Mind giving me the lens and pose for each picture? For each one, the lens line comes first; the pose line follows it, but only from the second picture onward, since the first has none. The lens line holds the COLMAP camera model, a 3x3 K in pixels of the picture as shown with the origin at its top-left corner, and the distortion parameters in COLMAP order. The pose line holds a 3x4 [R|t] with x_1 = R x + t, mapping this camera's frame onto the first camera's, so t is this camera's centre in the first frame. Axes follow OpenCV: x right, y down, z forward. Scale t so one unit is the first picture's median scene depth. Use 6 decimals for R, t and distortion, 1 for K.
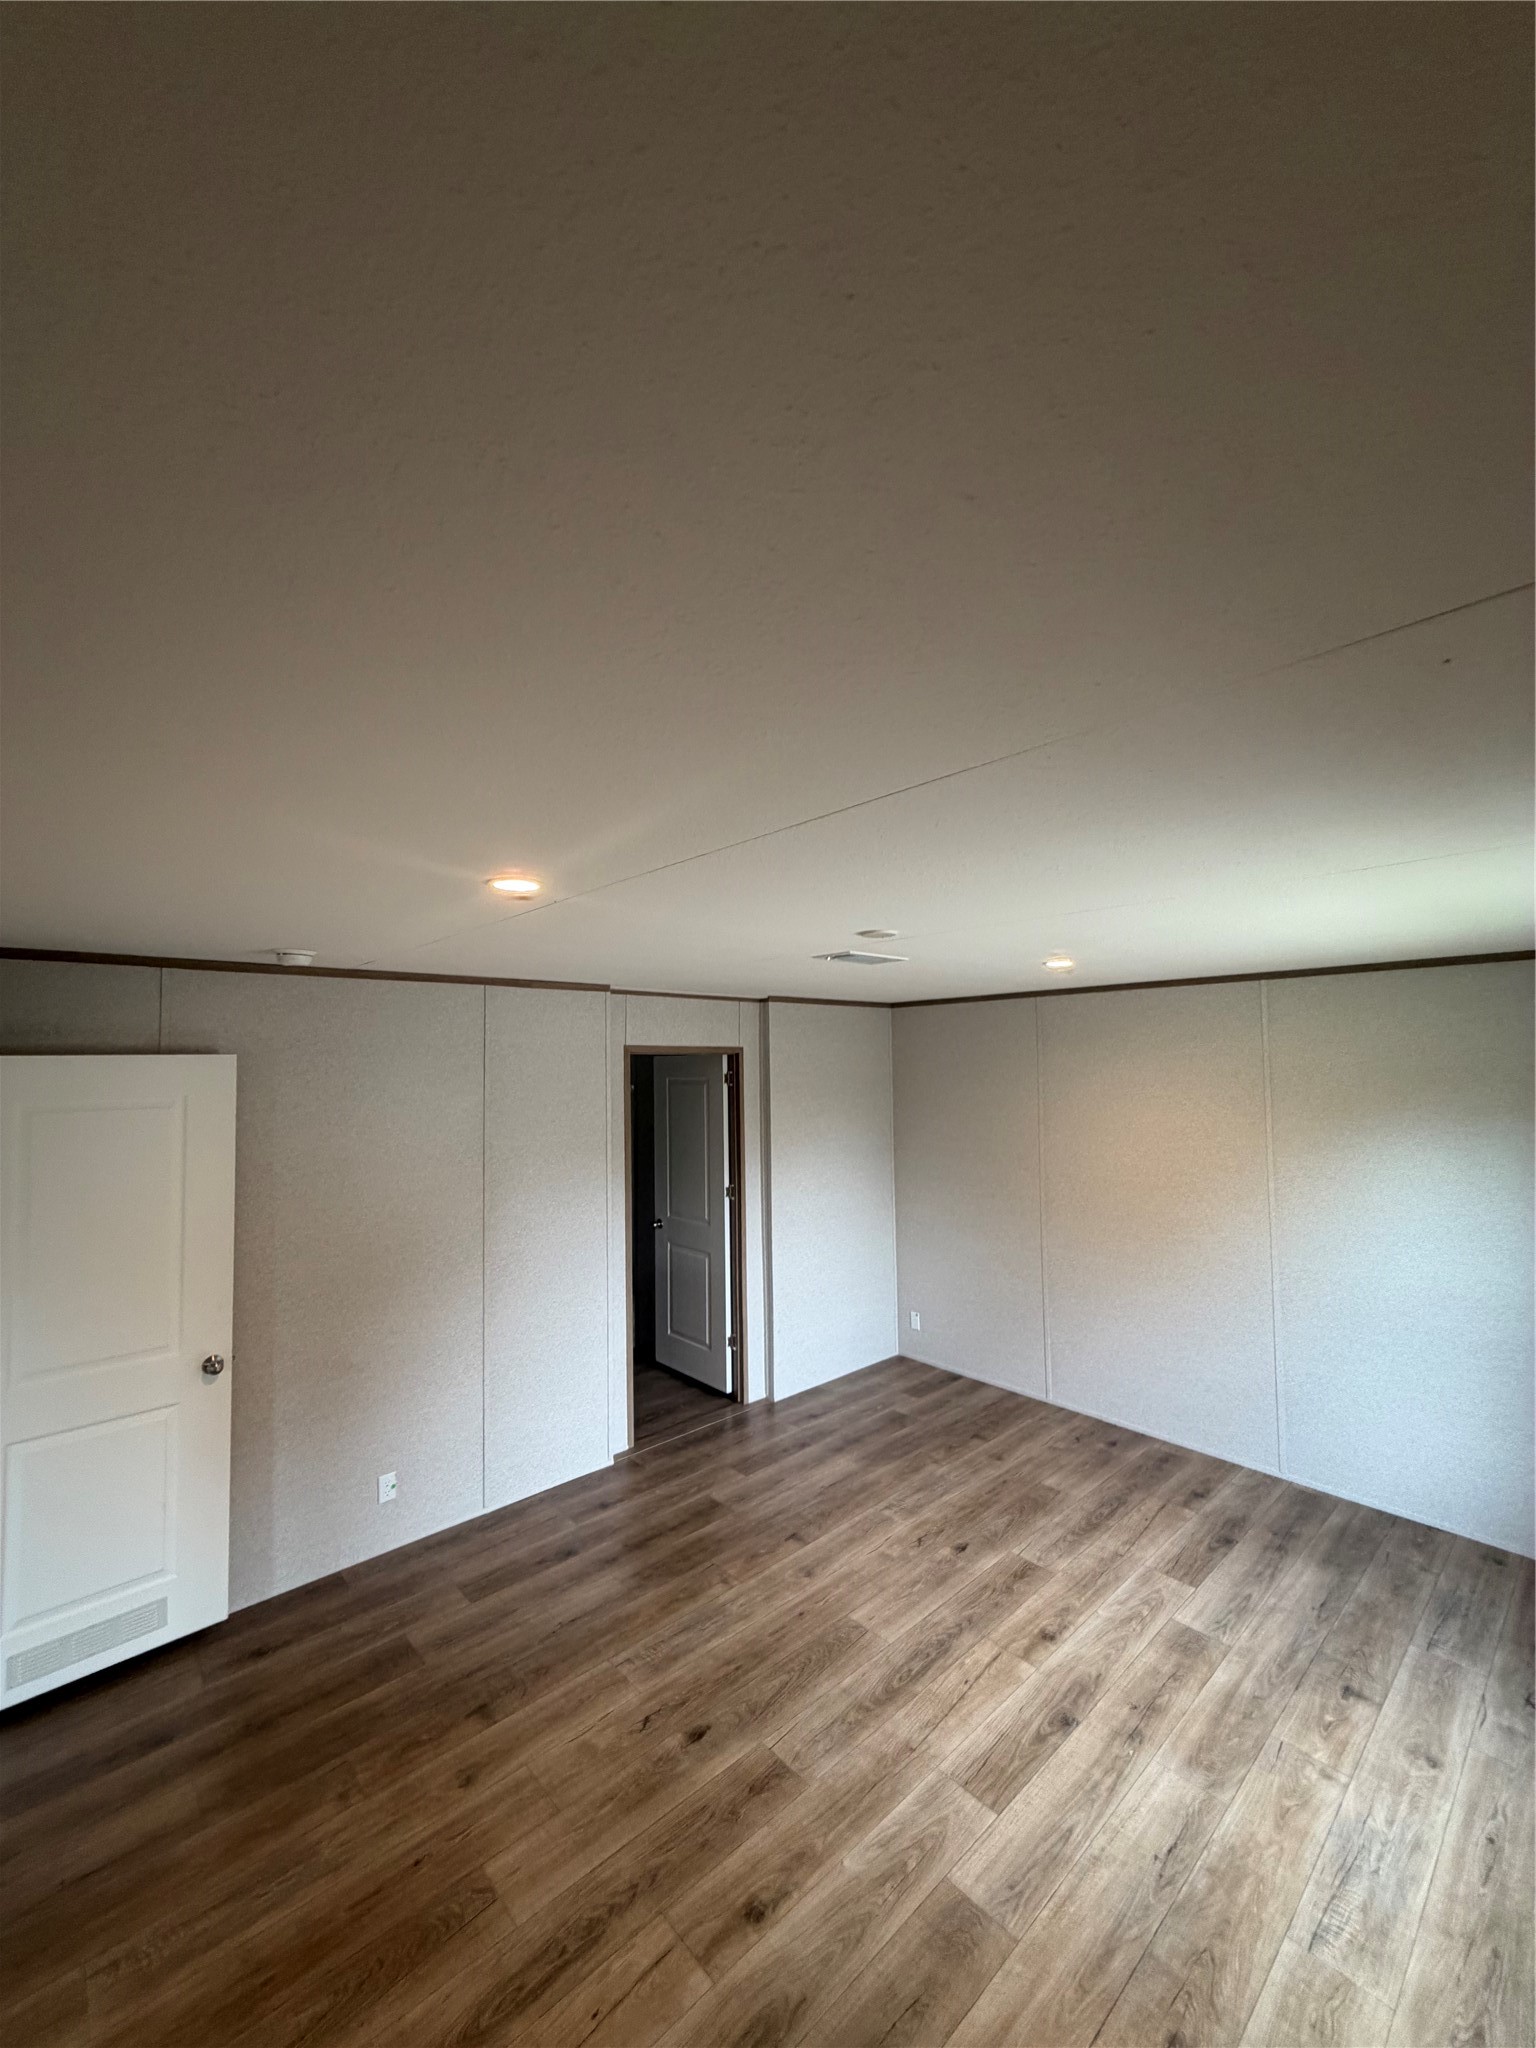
lens RADIAL K [[817.1, 0, 766.4], [0, 817.1, 1021.4], [0, 0, 1]] dist [0.001708, 0.000244]
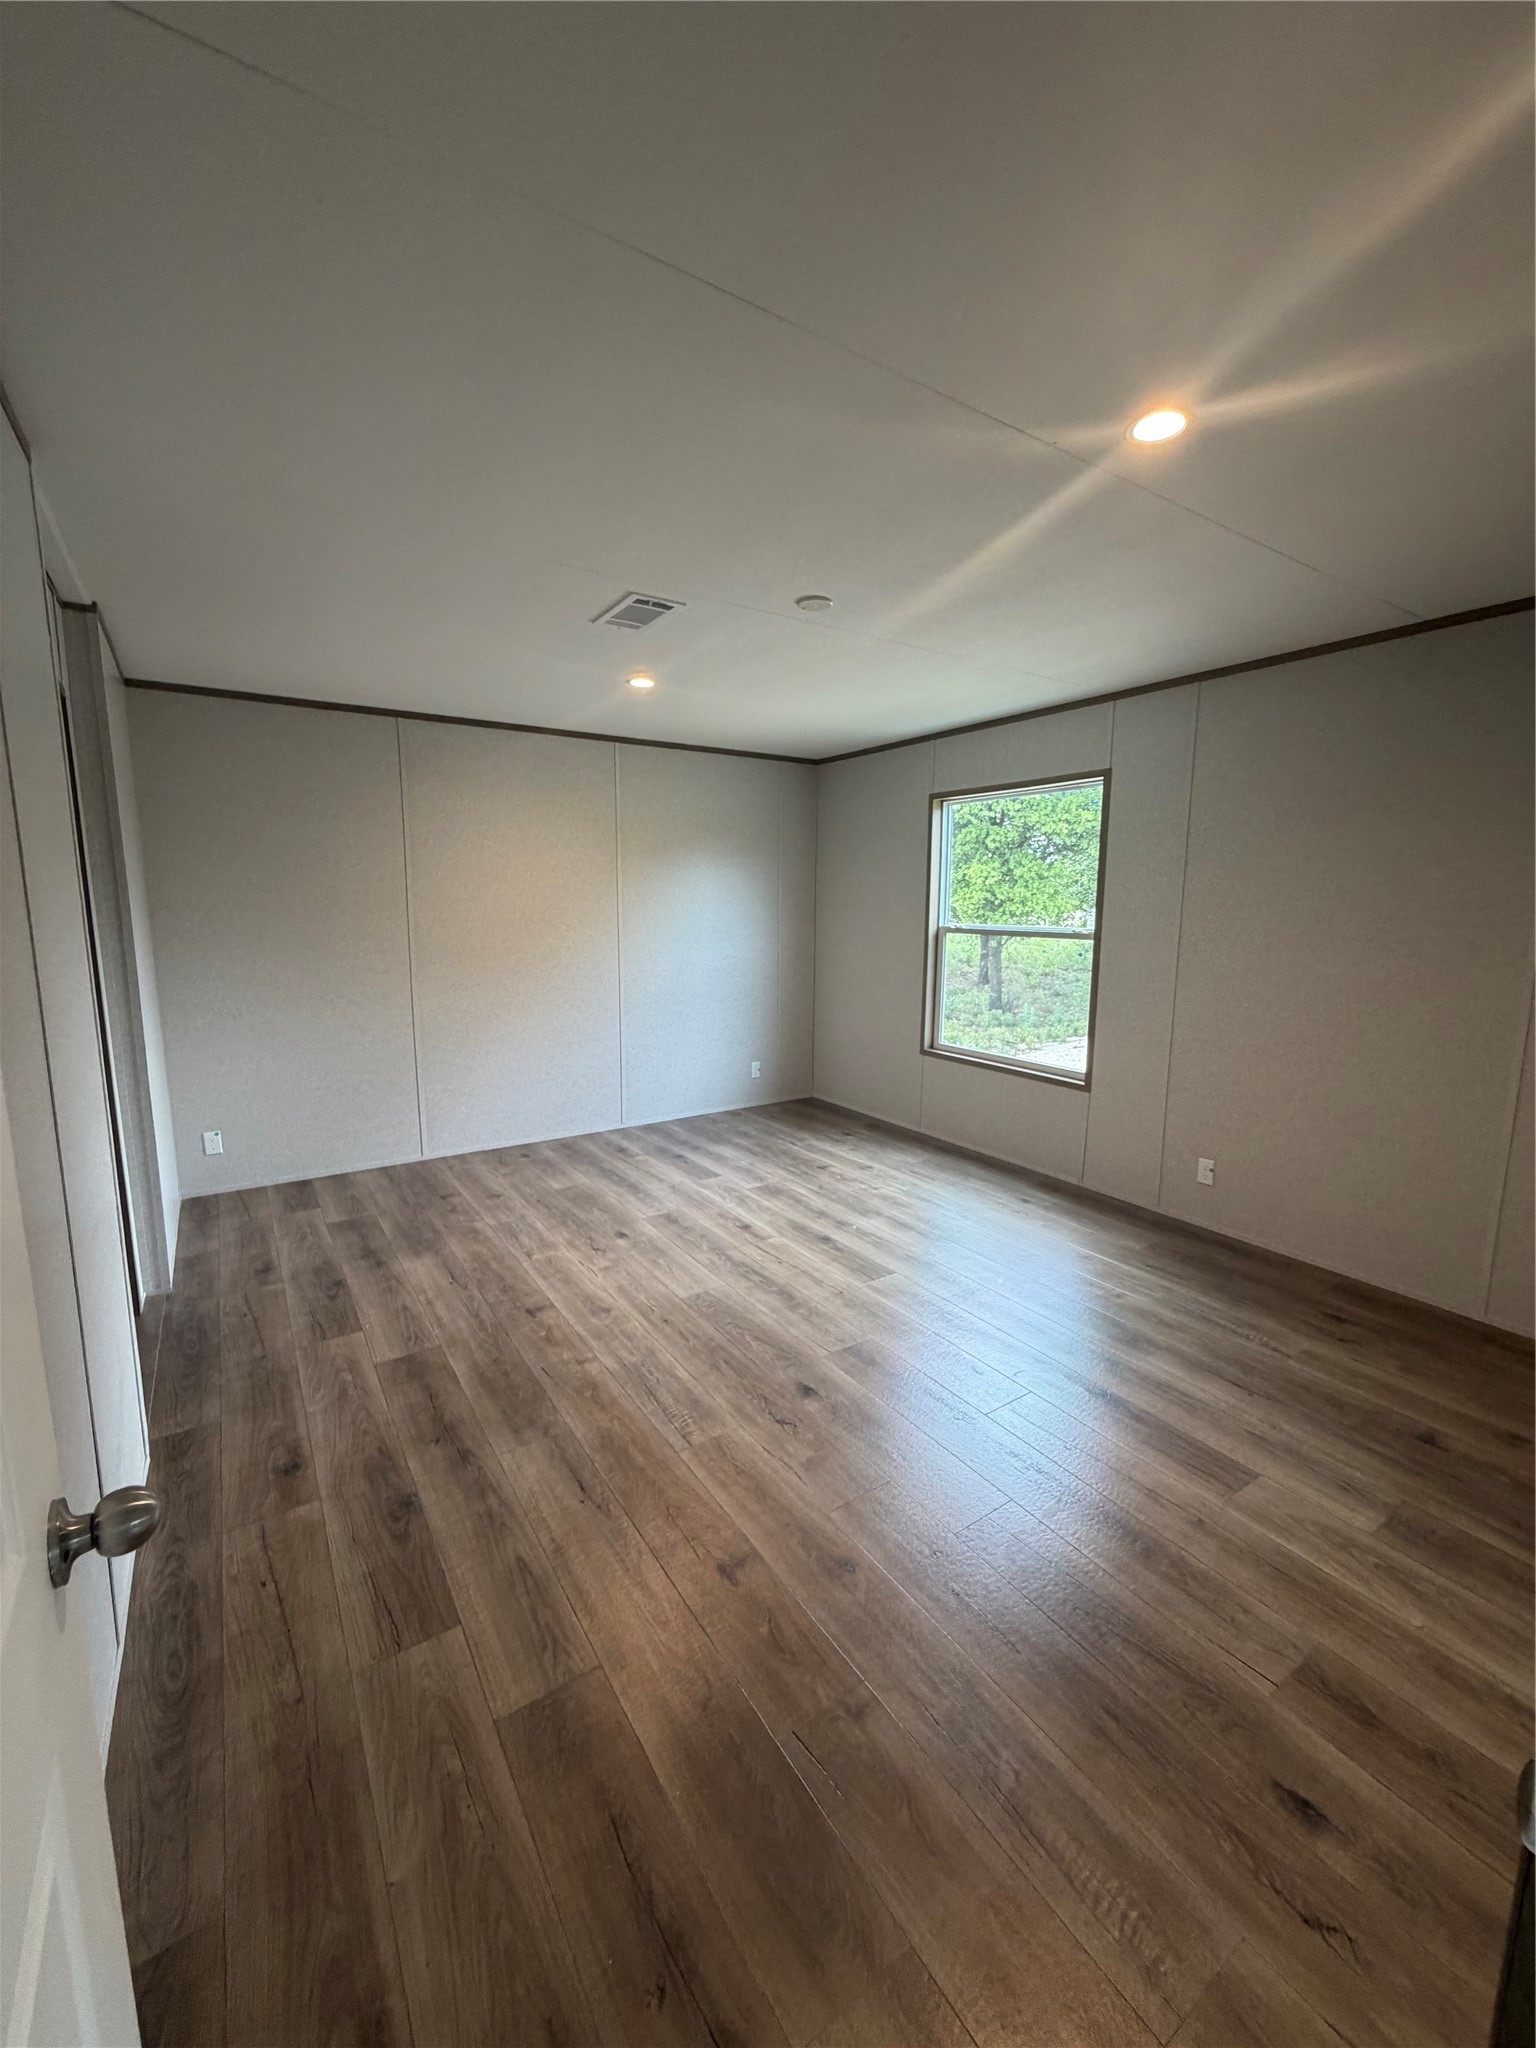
lens RADIAL K [[817.1, 0, 766.4], [0, 817.1, 1021.4], [0, 0, 1]] dist [0.001708, 0.000244]
pose [[0.151095, -0.134309, 0.979352, -0.928126], [-0.055149, 0.988038, 0.144009, 0.261908], [-0.986980, -0.075770, 0.141881, 0.866083]]
